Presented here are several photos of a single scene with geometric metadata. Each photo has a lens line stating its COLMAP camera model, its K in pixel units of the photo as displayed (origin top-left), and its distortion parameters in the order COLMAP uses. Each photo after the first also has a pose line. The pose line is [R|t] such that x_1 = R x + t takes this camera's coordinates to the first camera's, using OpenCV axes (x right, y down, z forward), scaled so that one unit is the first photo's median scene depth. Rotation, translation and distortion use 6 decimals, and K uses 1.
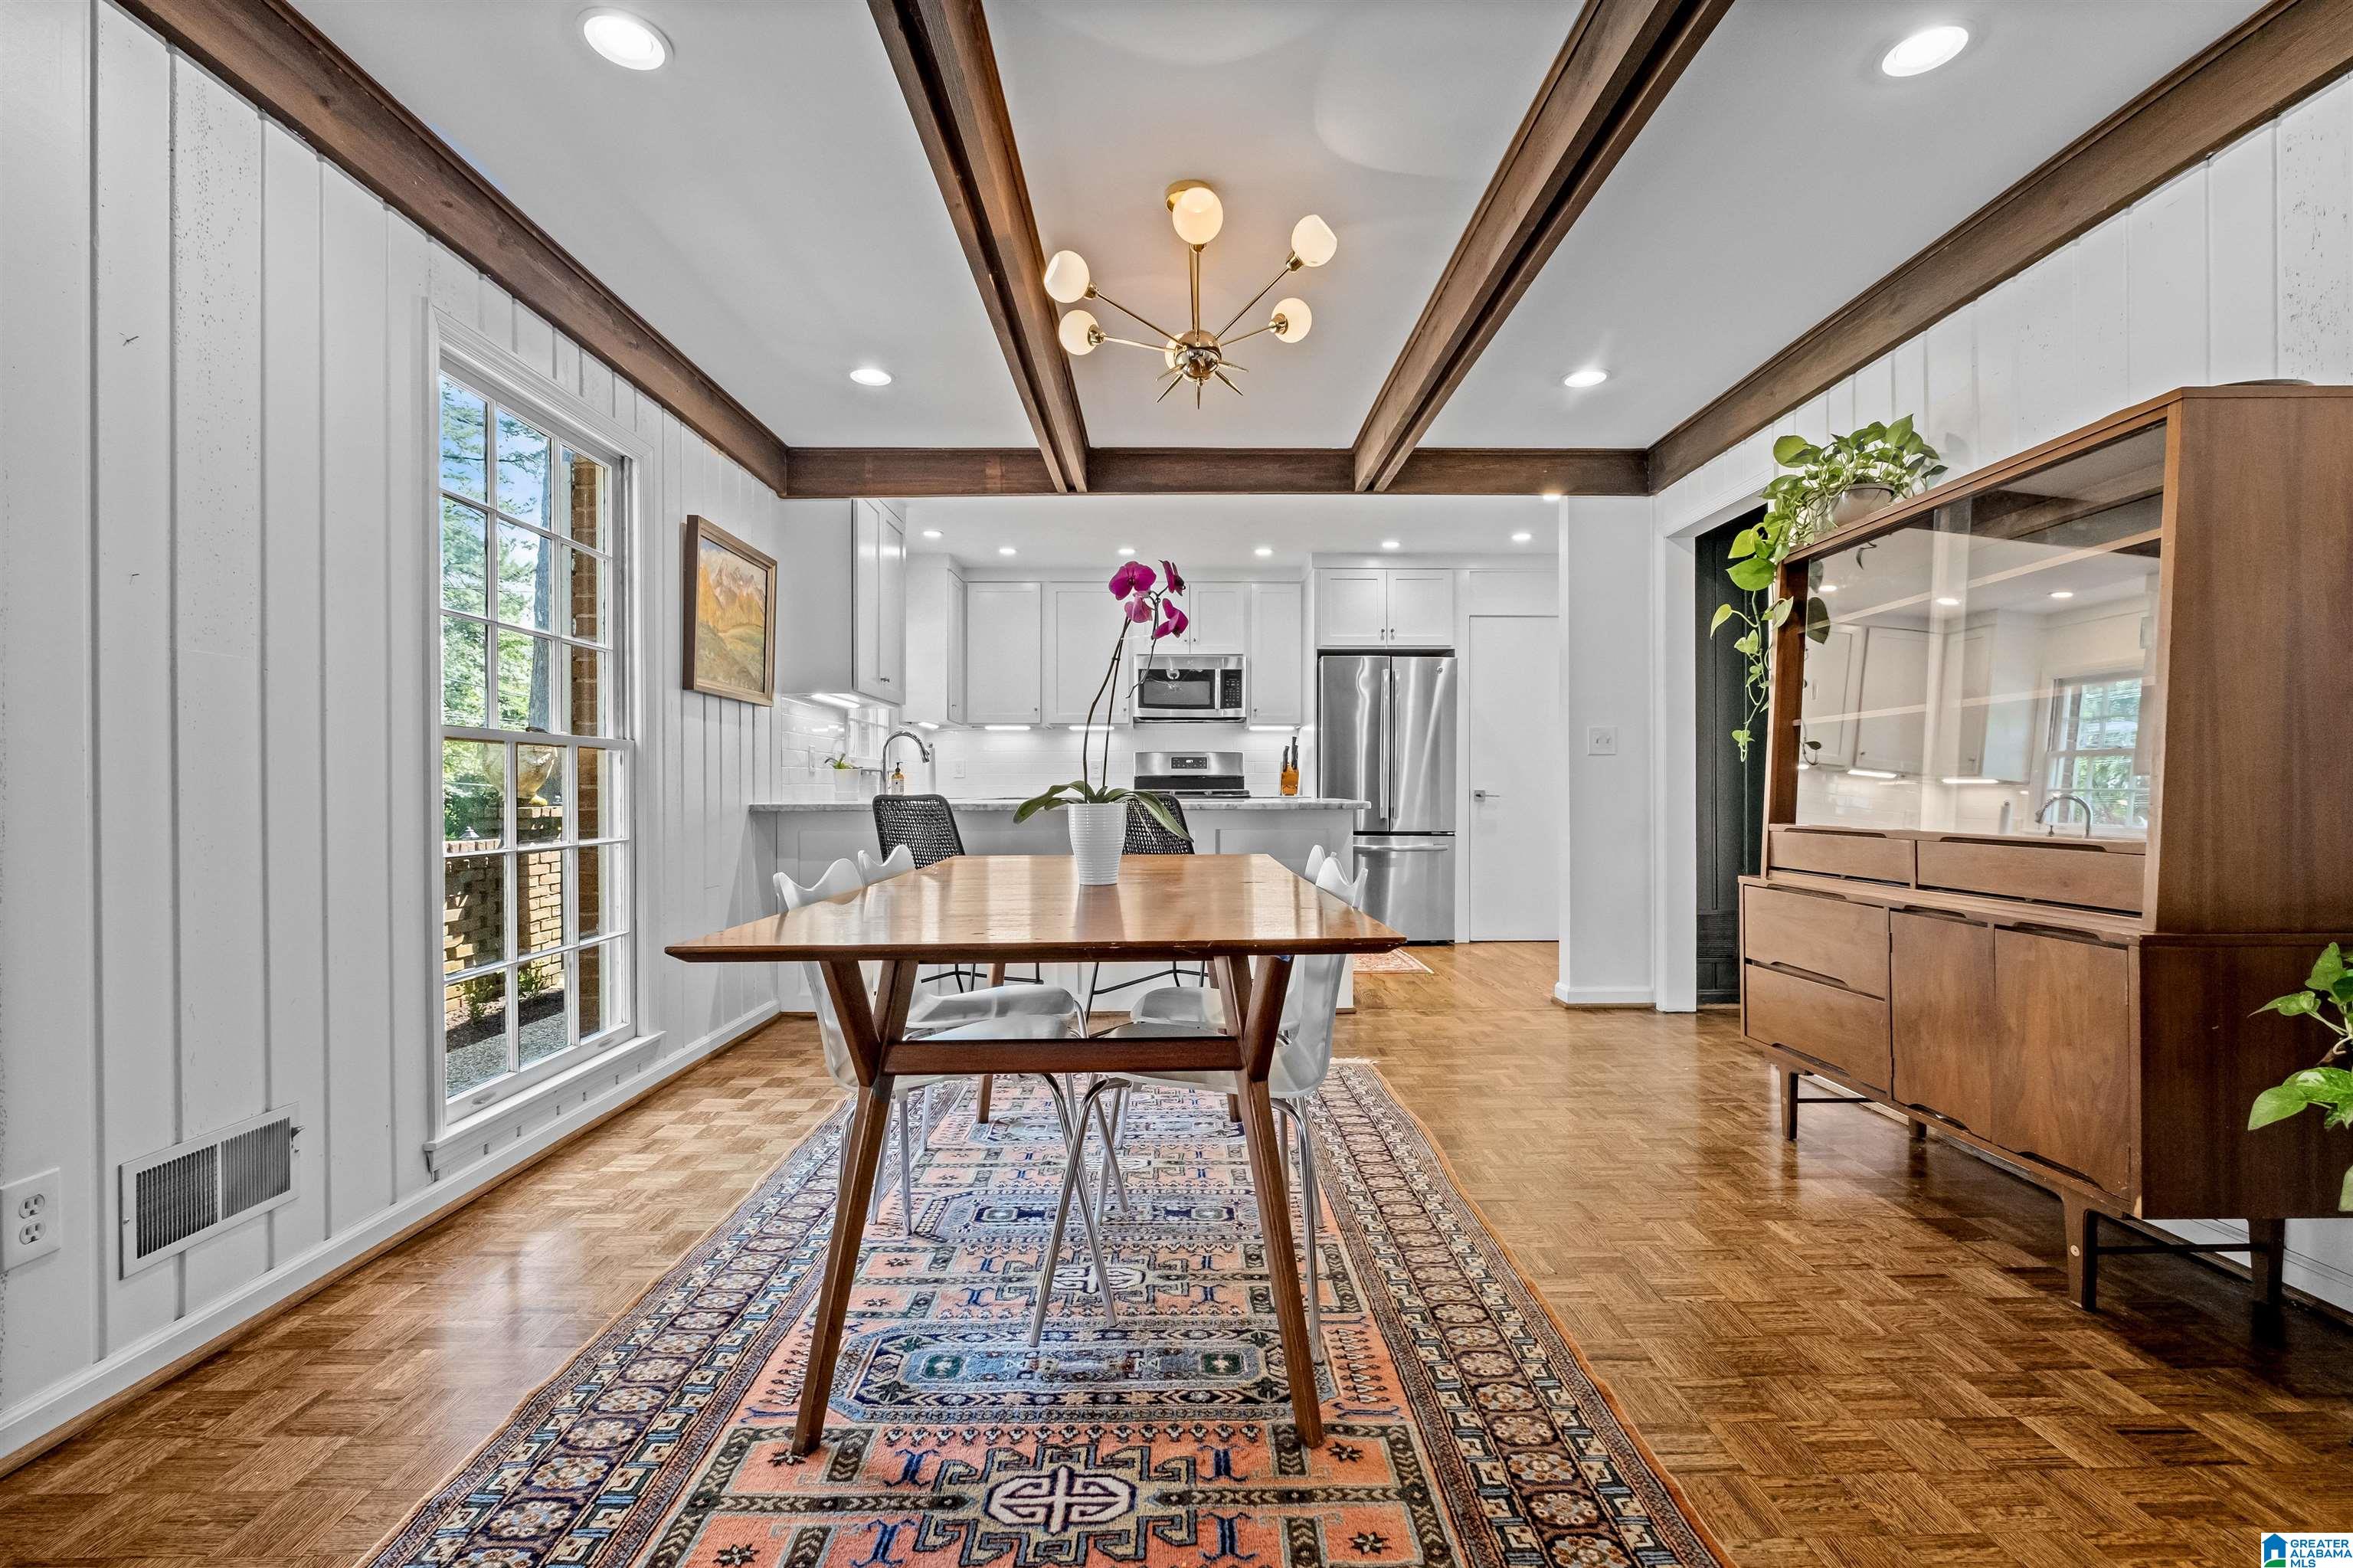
lens RADIAL K [[1020.2, 0, 1174.5], [0, 1020.2, 789.1], [0, 0, 1]] dist [0.000075, -0.000076]
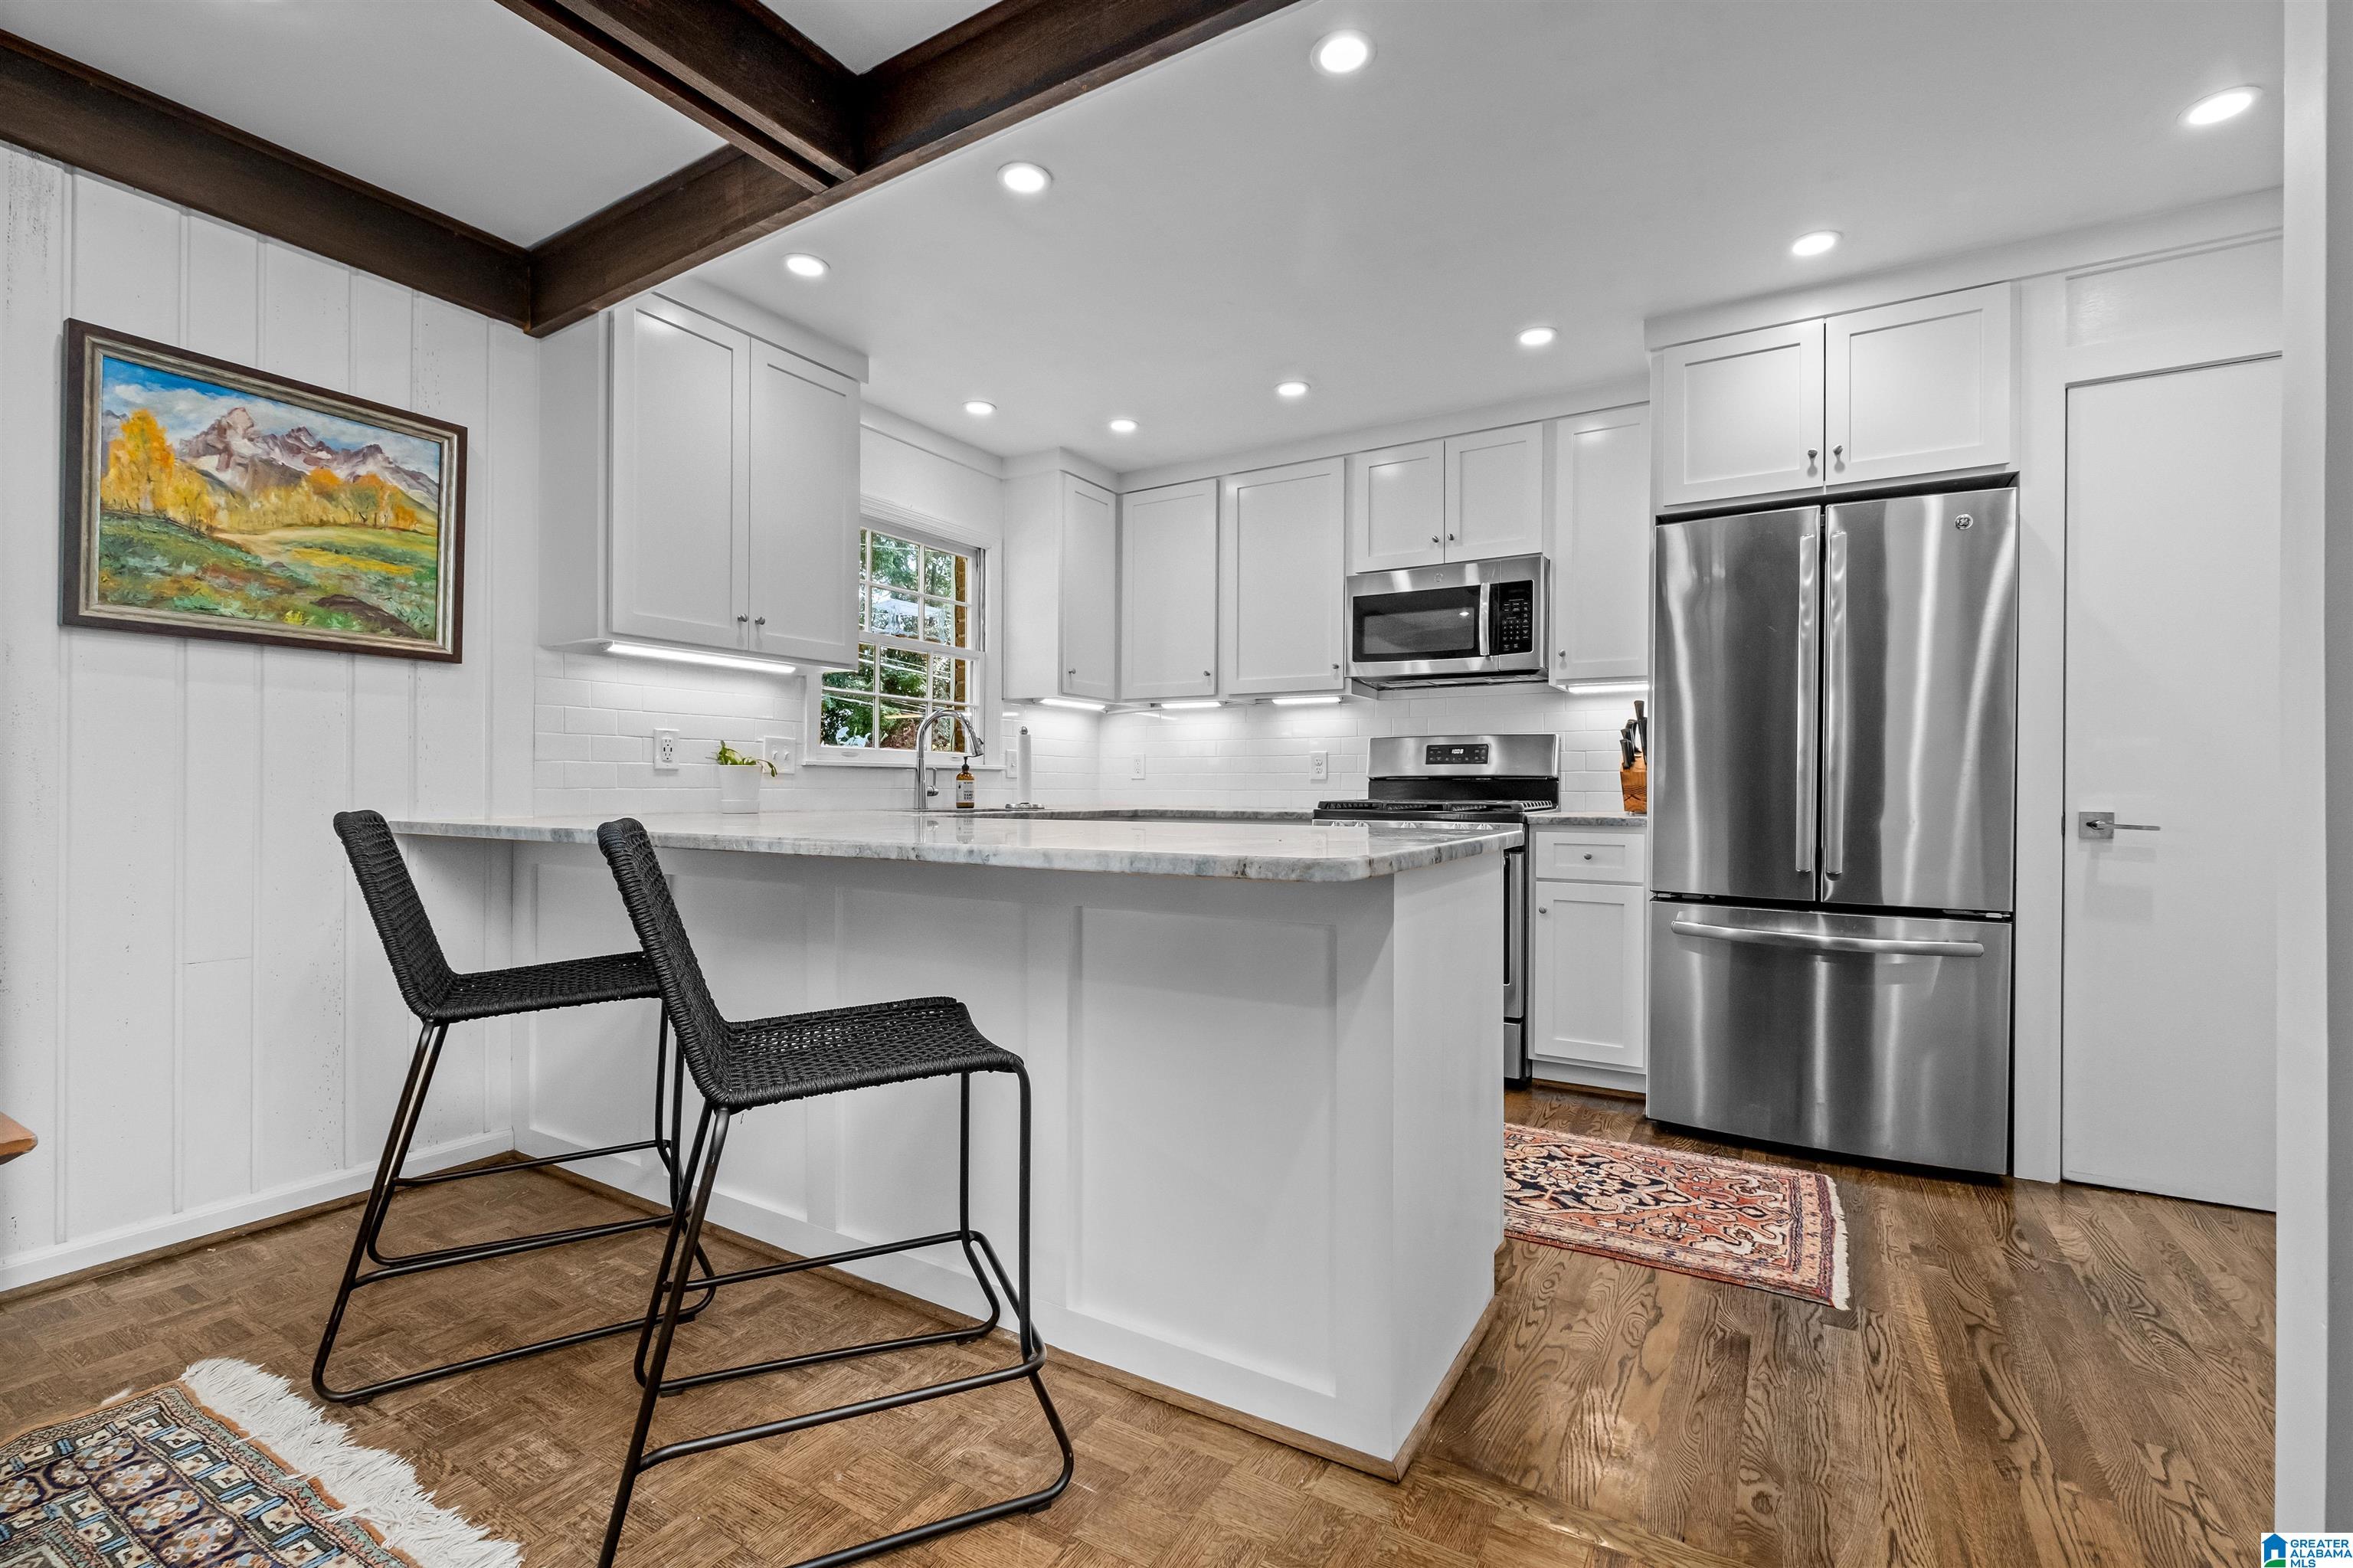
lens RADIAL K [[1020.2, 0, 1174.5], [0, 1020.2, 789.1], [0, 0, 1]] dist [0.000075, -0.000076]
pose [[0.850263, 0.005788, -0.526327, 0.190586], [-0.007372, 0.999972, -0.000912, -0.004360], [0.526307, 0.004656, 0.850282, 0.439578]]
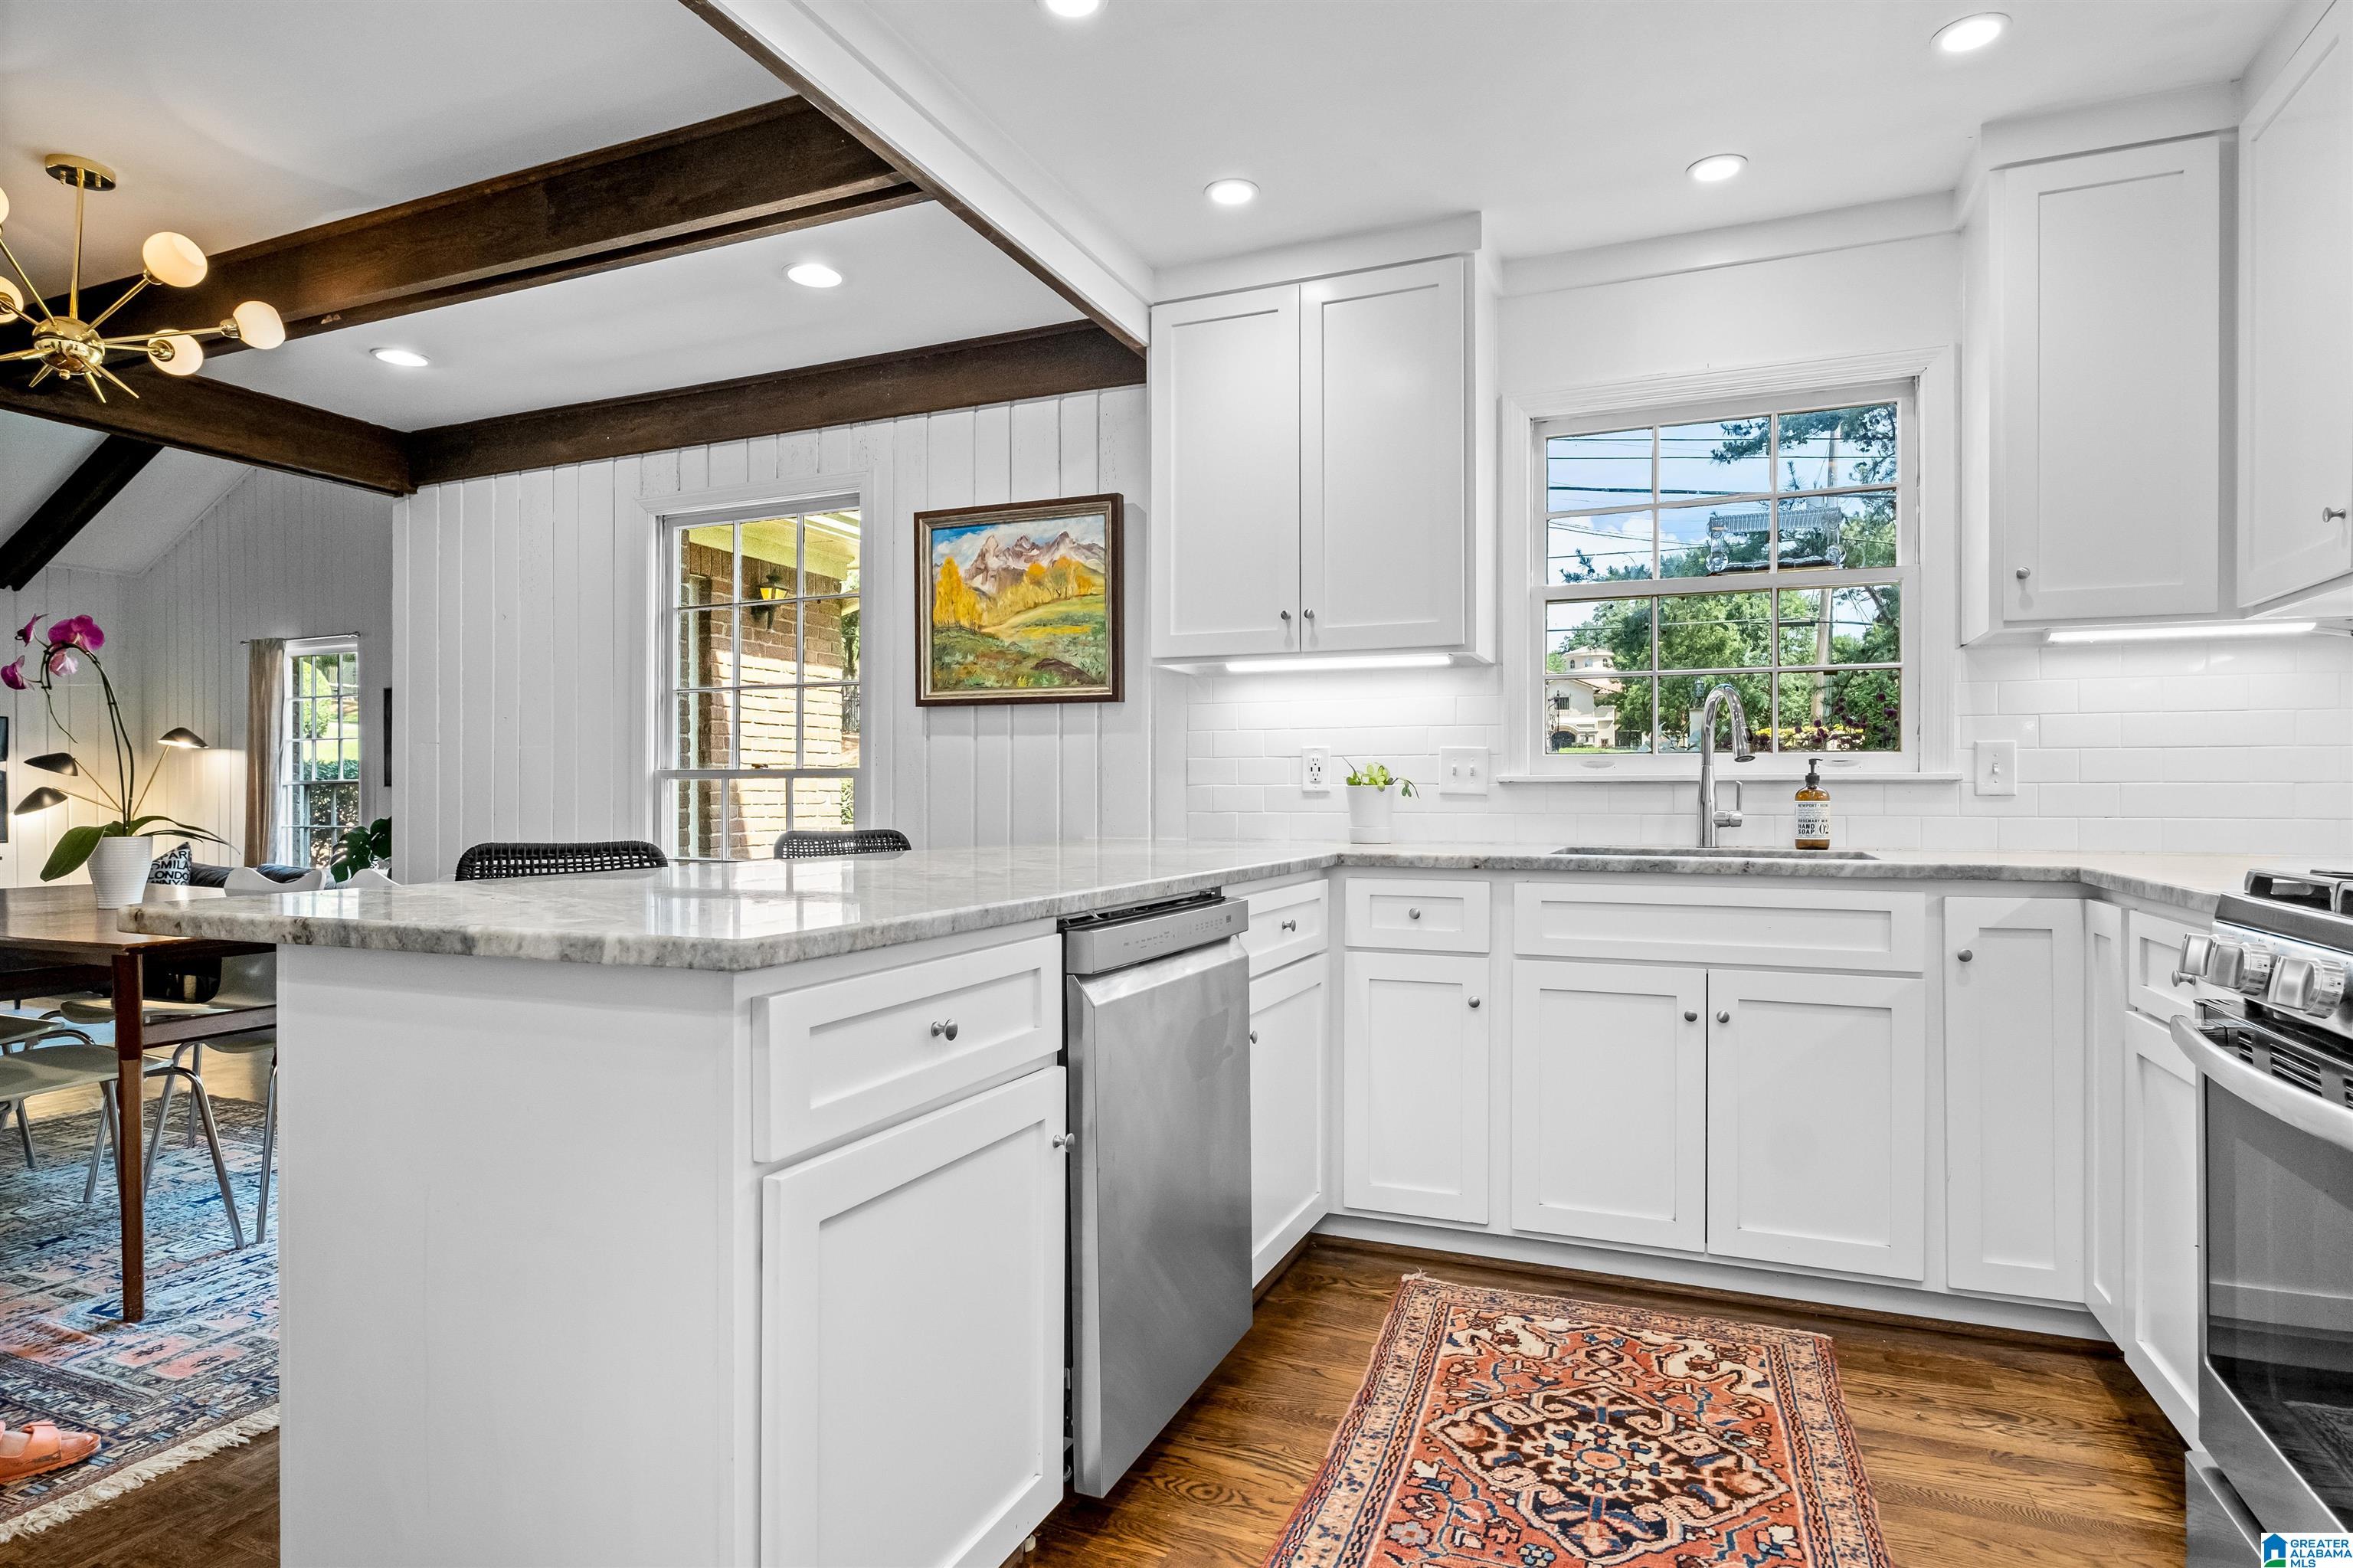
lens RADIAL K [[1272.6, 0, 1197.9], [0, 1272.6, 794.4], [0, 0, 1]] dist [-0.002922, 0.000721]
pose [[-0.385472, 0.004516, -0.922708, 0.249461], [-0.001672, 0.999983, 0.005593, -0.013683], [0.922718, 0.003699, -0.385458, 0.873437]]
